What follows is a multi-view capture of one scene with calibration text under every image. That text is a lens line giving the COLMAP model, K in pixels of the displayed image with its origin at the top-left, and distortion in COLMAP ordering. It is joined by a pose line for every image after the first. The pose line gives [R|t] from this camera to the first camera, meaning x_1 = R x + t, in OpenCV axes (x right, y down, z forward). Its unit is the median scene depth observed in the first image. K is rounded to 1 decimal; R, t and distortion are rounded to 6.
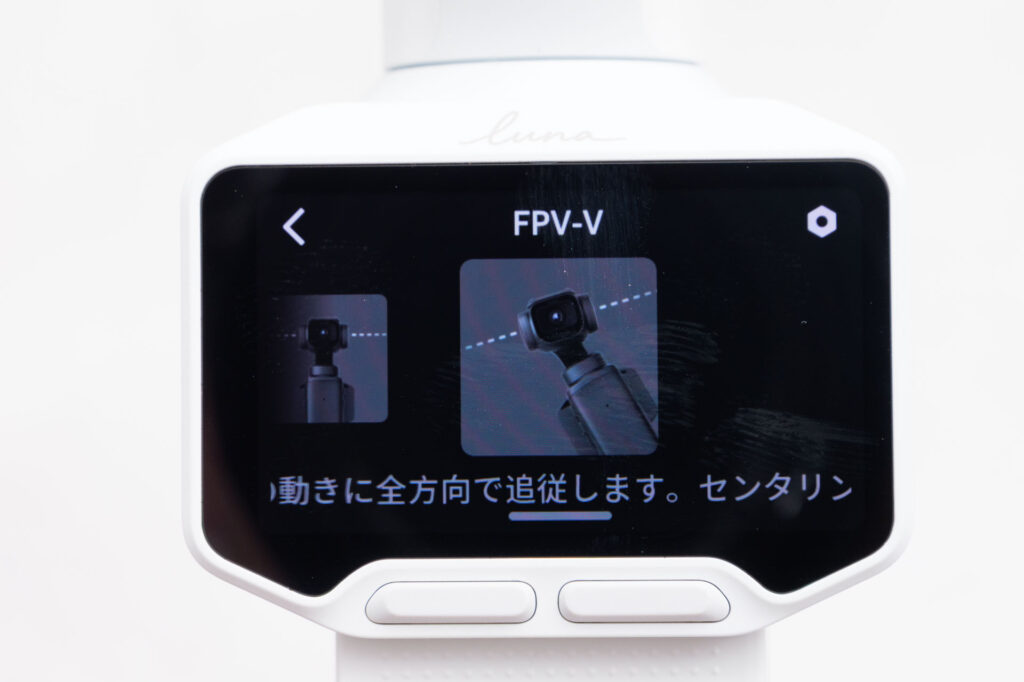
lens RADIAL K [[2449.8, 0, 535.9], [0, 2449.8, 310.2], [0, 0, 1]] dist [0.009425, 0.000000]
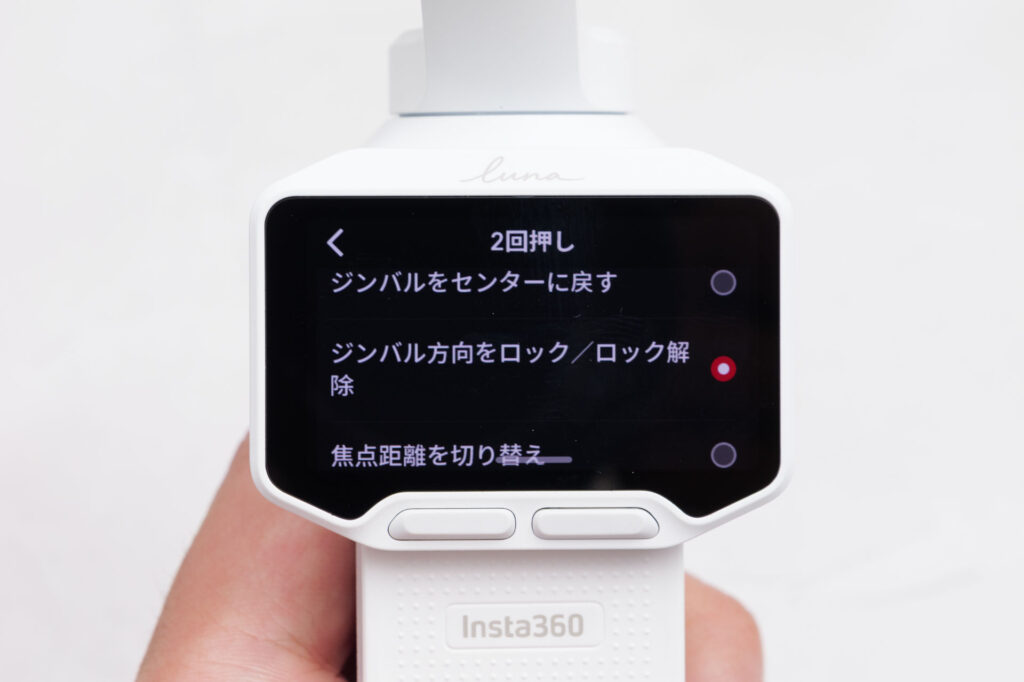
lens RADIAL K [[2449.8, 0, 519.8], [0, 2449.8, 366.6], [0, 0, 1]] dist [0.009425, 0.000000]
pose [[0.997522, 0.004578, 0.070205, -0.092102], [-0.008164, 0.998671, 0.050881, -0.035471], [-0.069879, -0.051328, 0.996234, -0.335615]]
